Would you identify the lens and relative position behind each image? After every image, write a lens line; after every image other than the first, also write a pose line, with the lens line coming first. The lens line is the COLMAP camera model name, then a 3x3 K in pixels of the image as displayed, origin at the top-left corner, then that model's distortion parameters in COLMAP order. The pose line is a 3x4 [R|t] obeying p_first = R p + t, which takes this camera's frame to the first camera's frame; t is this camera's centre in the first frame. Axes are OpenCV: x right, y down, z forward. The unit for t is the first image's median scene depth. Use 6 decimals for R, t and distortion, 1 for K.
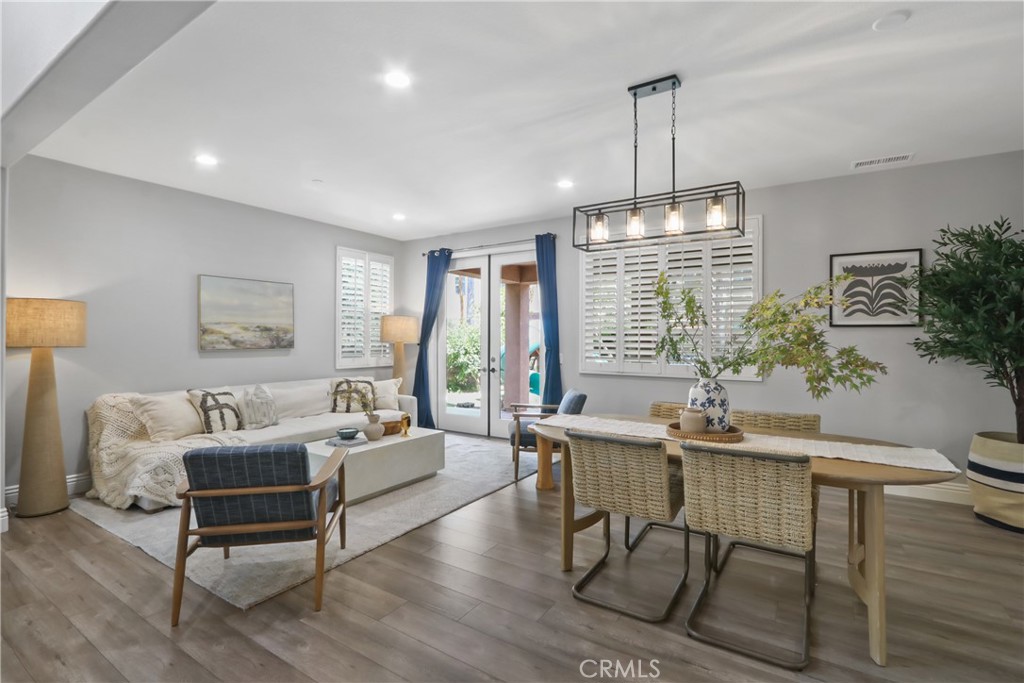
lens RADIAL K [[477.8, 0, 513.6], [0, 477.8, 338.5], [0, 0, 1]] dist [-0.001927, 0.000773]
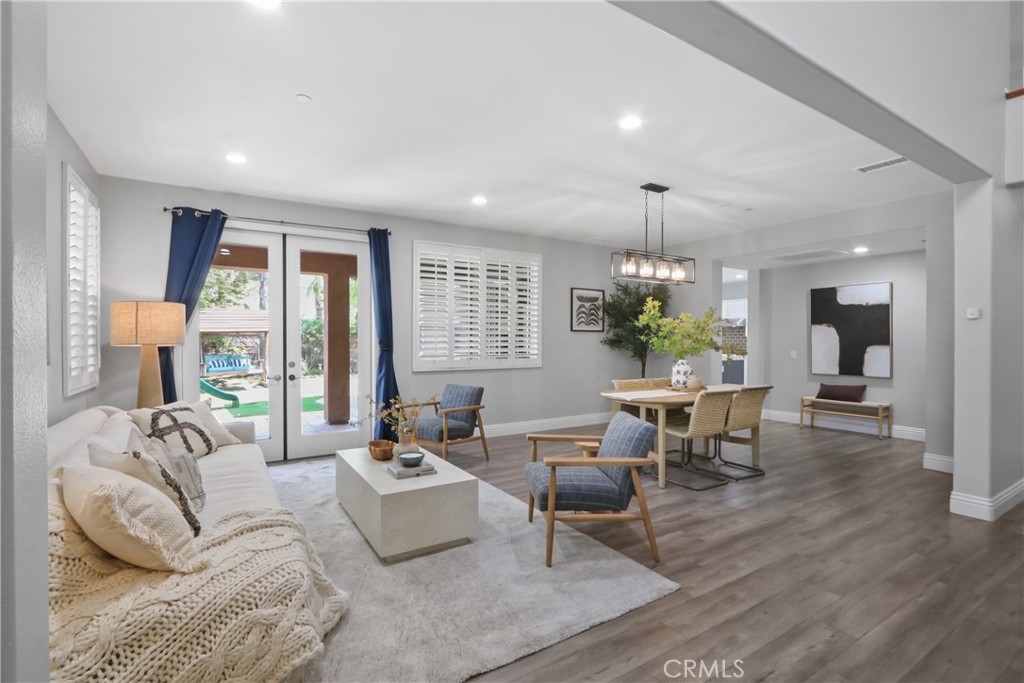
lens RADIAL K [[477.8, 0, 513.5], [0, 477.8, 339.9], [0, 0, 1]] dist [-0.001927, 0.000773]
pose [[0.424890, -0.007629, 0.905213, -0.938739], [-0.001084, 0.999959, 0.008936, -0.007931], [-0.905244, -0.004778, 0.424864, 0.479922]]
